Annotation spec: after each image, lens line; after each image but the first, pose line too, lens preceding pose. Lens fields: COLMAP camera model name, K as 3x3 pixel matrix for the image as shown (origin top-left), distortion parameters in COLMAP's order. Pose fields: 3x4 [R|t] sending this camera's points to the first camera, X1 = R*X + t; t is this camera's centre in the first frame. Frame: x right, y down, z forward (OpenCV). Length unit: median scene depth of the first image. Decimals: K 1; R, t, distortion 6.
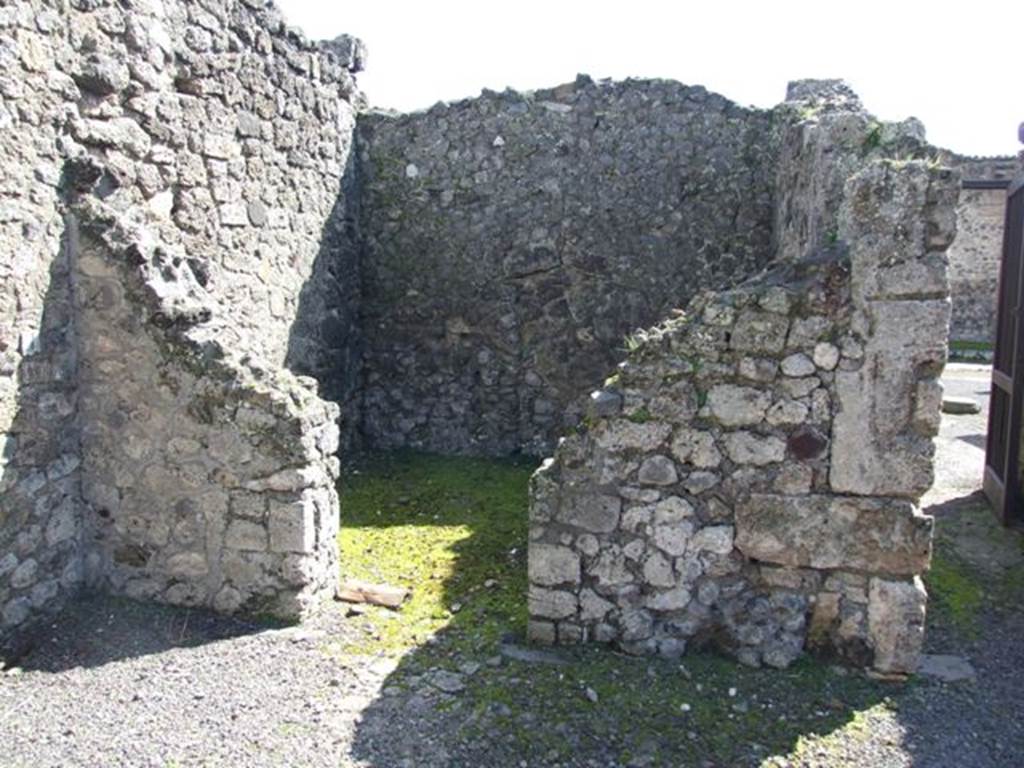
lens RADIAL K [[879.6, 0, 515.7], [0, 879.6, 371.6], [0, 0, 1]] dist [-0.031771, 0.012412]
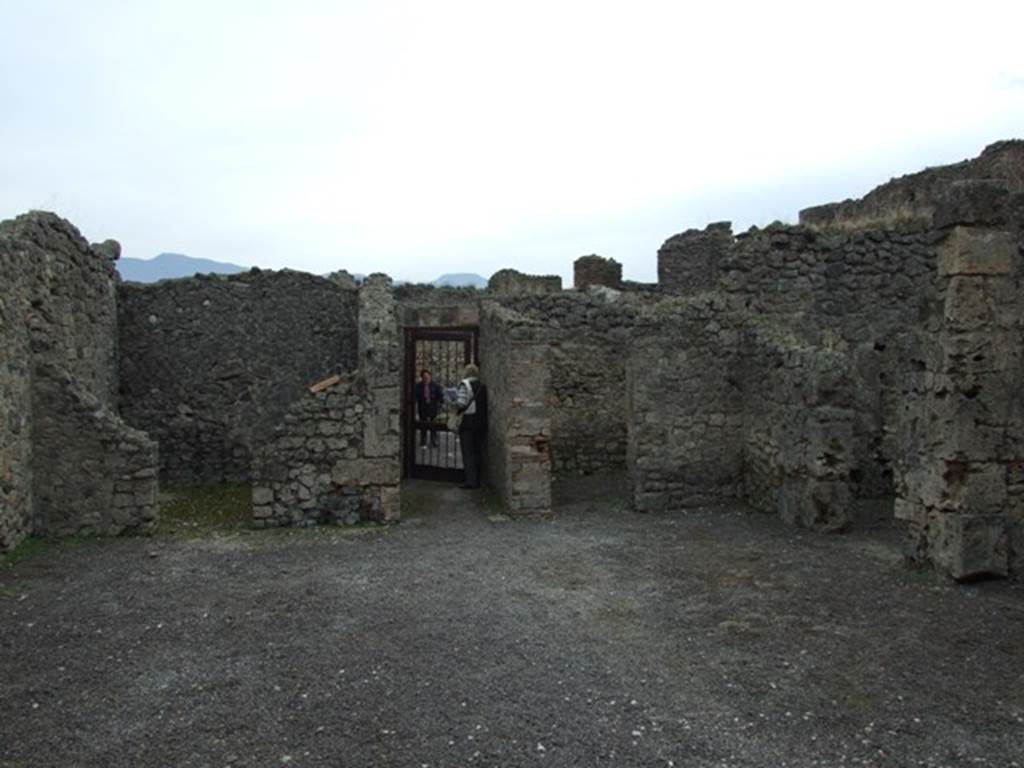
lens RADIAL K [[879.6, 0, 515.7], [0, 879.6, 371.6], [0, 0, 1]] dist [-0.031771, 0.012412]
pose [[0.924938, -0.031682, 0.378795, -0.234701], [0.067136, 0.994470, -0.080756, 0.117313], [-0.374142, 0.100125, 0.921950, -1.690394]]
